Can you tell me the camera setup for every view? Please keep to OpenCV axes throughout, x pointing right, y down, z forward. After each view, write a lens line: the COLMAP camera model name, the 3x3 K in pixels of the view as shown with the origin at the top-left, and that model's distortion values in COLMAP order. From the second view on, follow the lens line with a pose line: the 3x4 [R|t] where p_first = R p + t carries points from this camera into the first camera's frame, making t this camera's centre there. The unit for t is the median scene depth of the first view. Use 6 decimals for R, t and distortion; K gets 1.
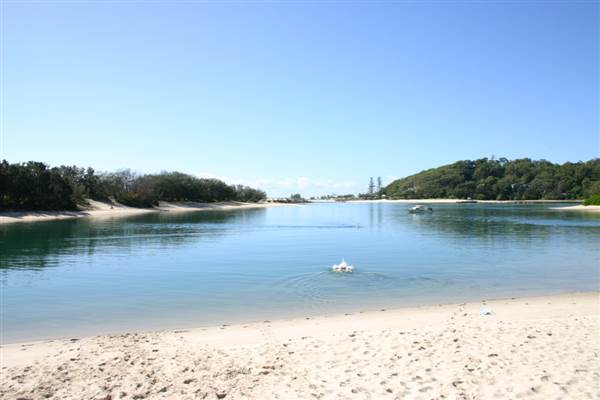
lens RADIAL K [[619.0, 0, 280.8], [0, 619.0, 198.4], [0, 0, 1]] dist [-0.056531, 0.261132]
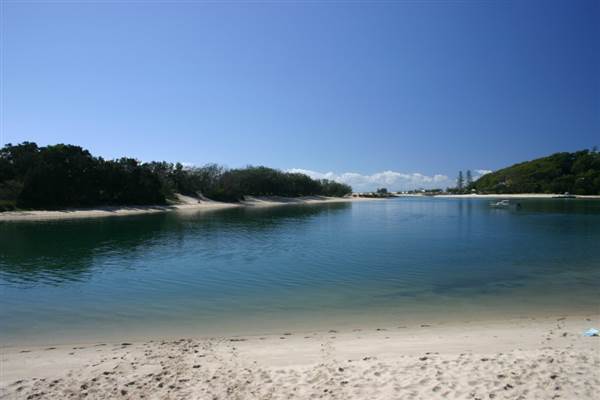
lens RADIAL K [[537.2, 0, 302.2], [0, 537.2, 192.1], [0, 0, 1]] dist [-0.089410, 0.143304]
pose [[0.987065, 0.000821, -0.160318, 0.039479], [-0.000174, 0.999992, 0.004048, -0.005045], [0.160320, -0.003967, 0.987057, 0.148709]]
